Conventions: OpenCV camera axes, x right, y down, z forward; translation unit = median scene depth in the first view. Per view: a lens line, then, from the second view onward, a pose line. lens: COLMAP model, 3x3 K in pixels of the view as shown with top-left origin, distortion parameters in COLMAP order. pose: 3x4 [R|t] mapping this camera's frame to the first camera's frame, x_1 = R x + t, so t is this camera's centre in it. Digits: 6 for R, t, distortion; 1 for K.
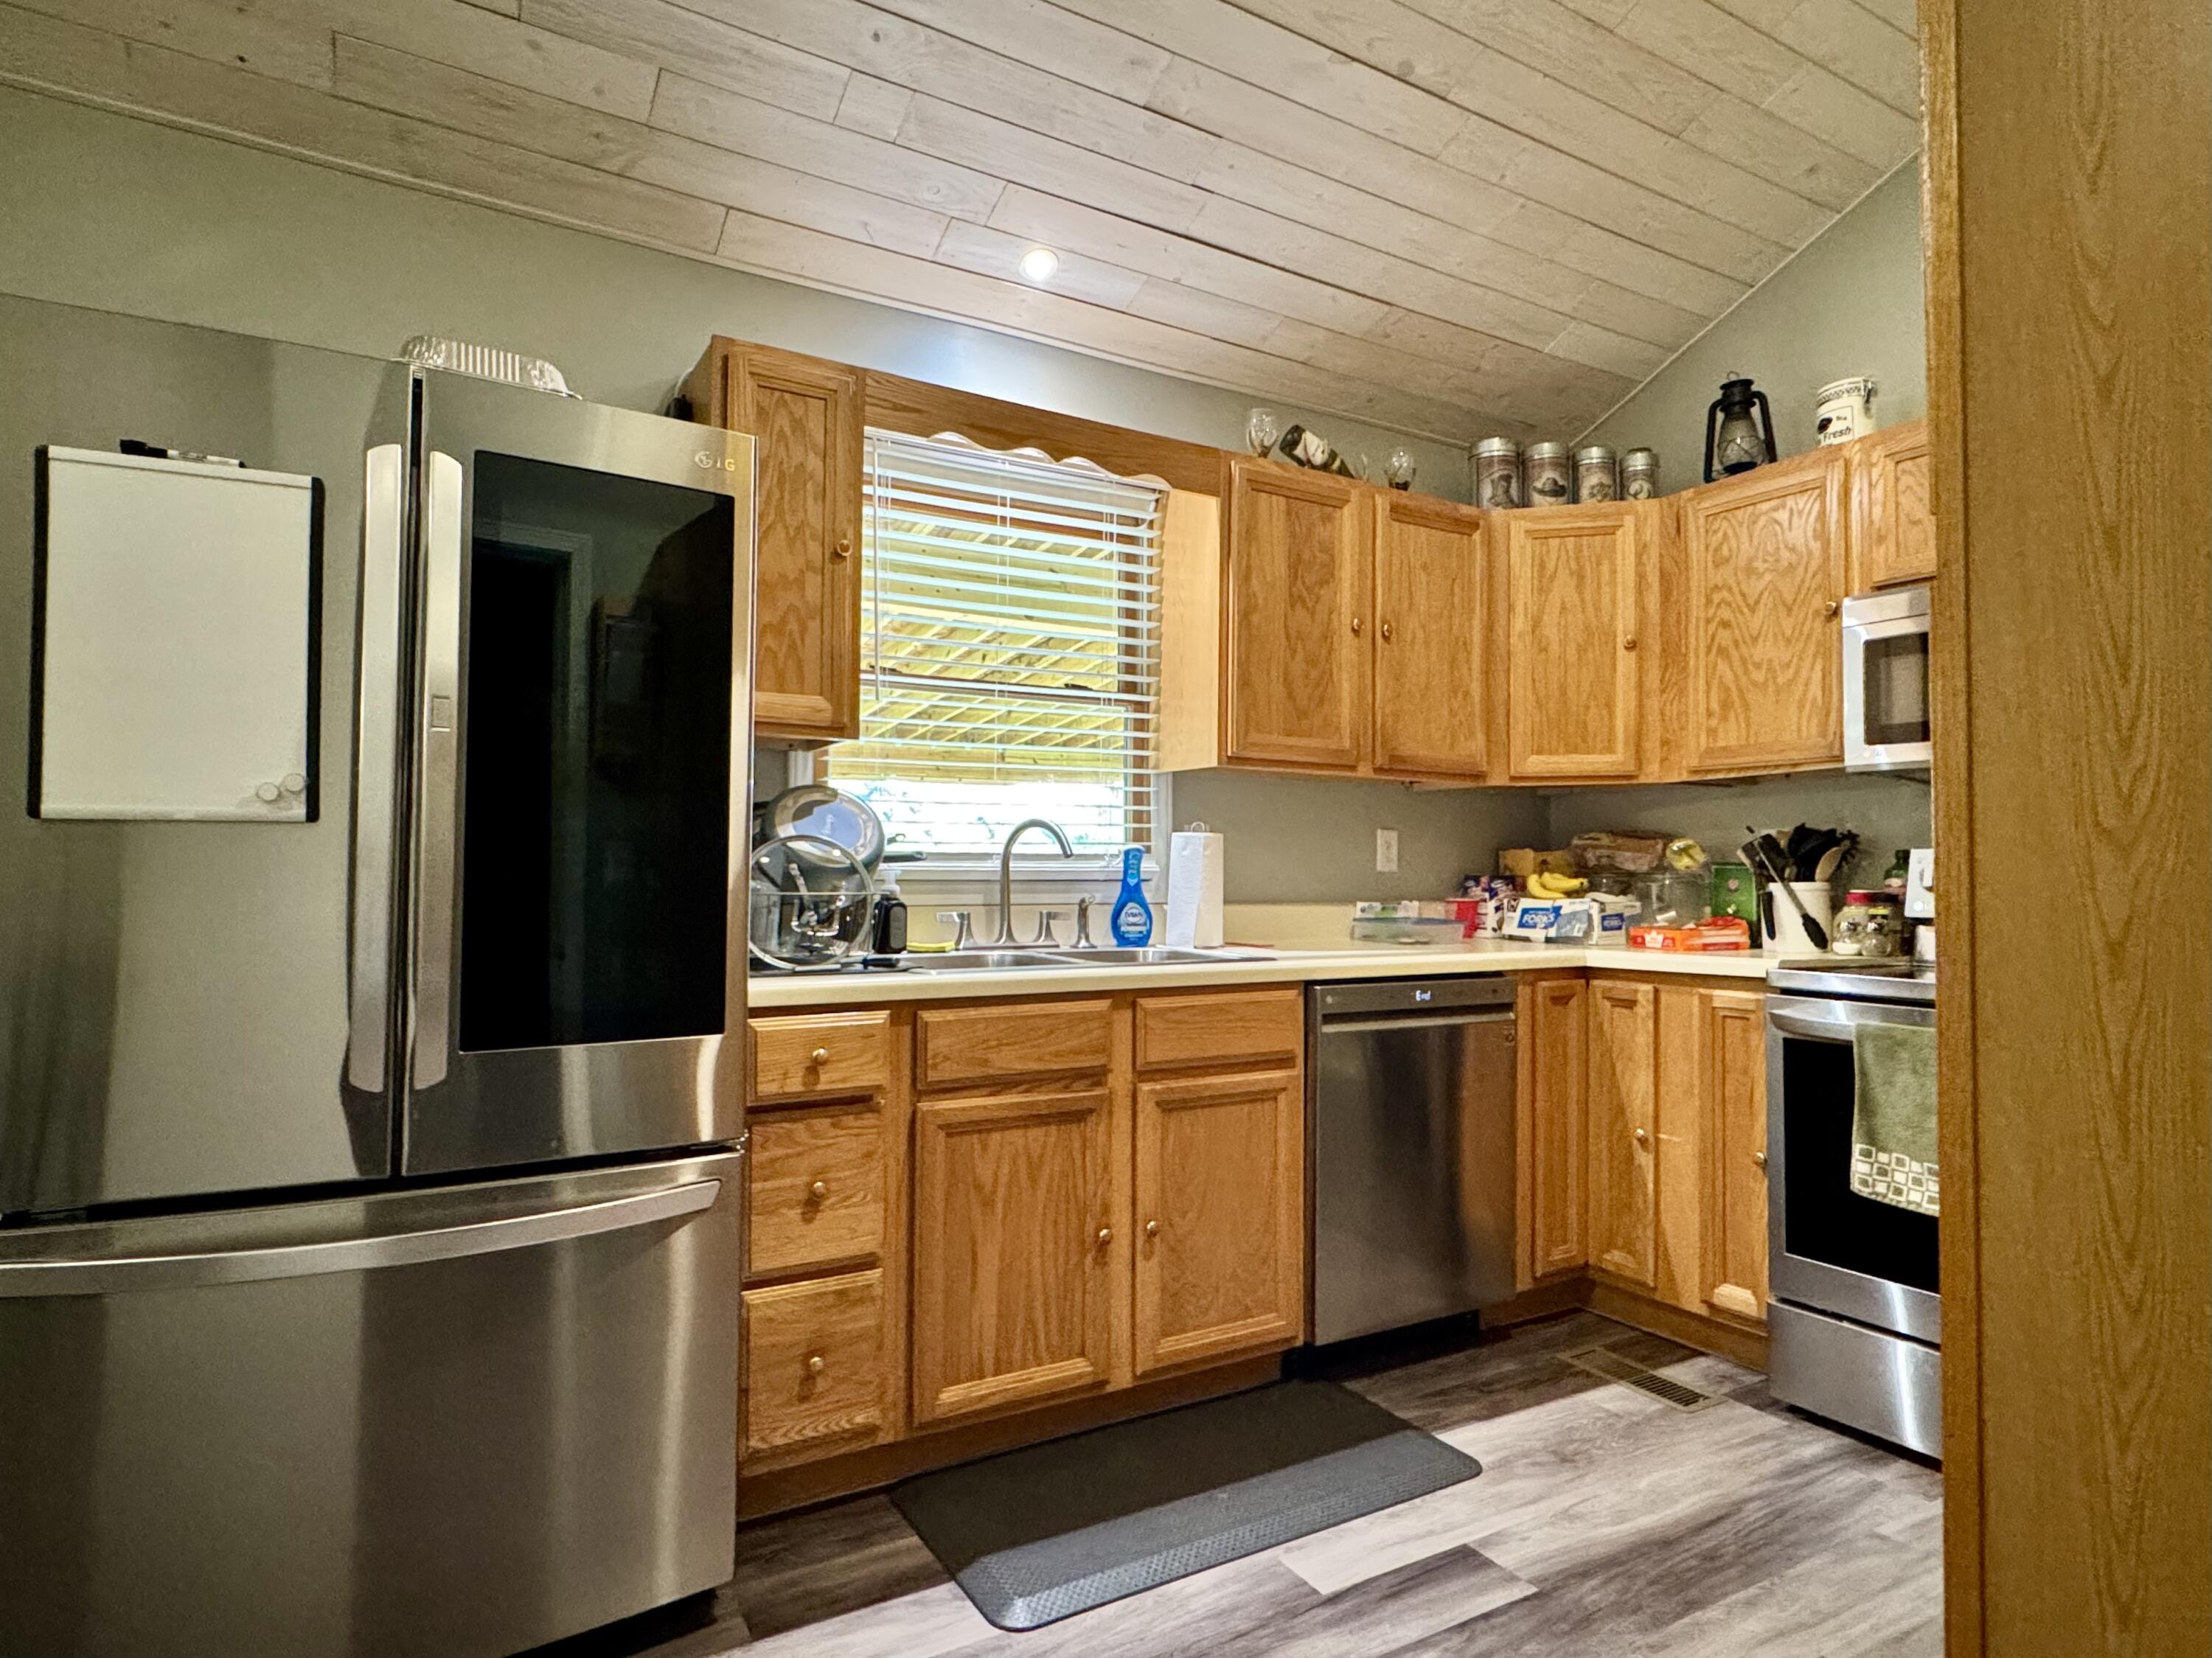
lens RADIAL K [[1233.8, 0, 1099.9], [0, 1233.8, 831.0], [0, 0, 1]] dist [0.007044, 0.000727]
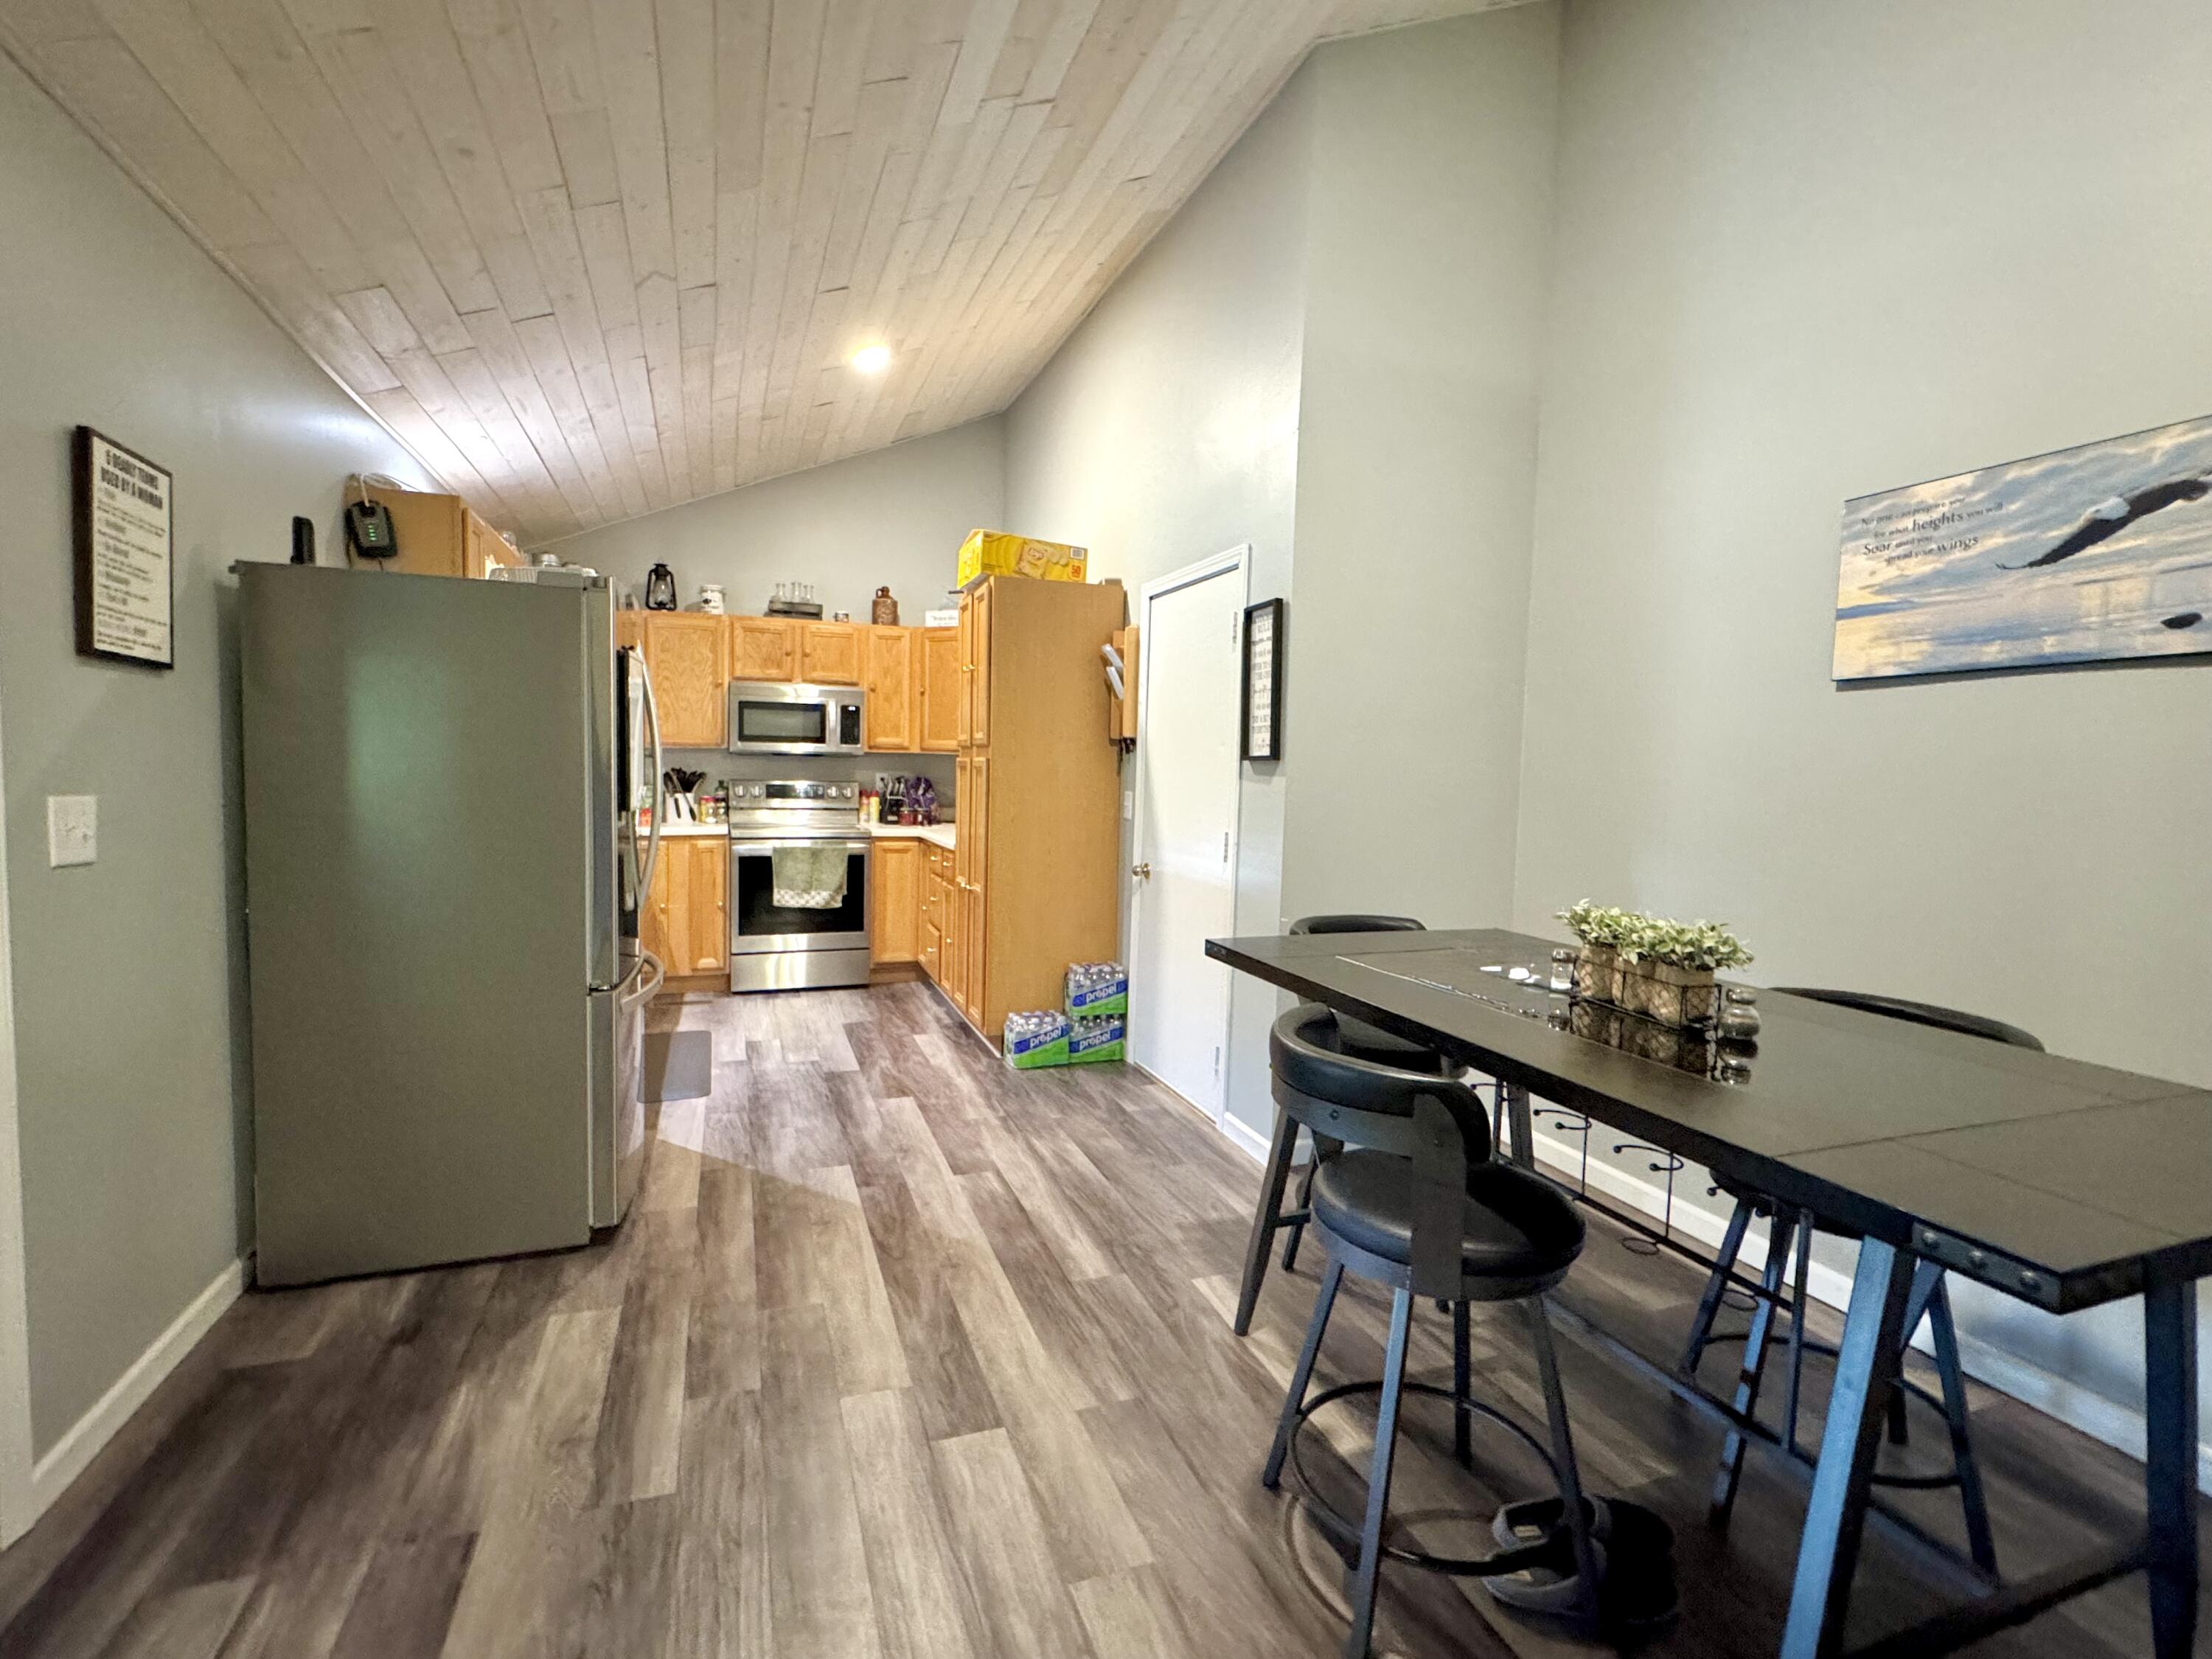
lens RADIAL K [[1007.9, 0, 1099.2], [0, 1007.9, 826.8], [0, 0, 1]] dist [0.004828, -0.000089]
pose [[0.168304, -0.067111, 0.983448, -1.301680], [-0.054495, 0.995521, 0.077261, -0.093560], [-0.984228, -0.066596, 0.163893, -0.093430]]
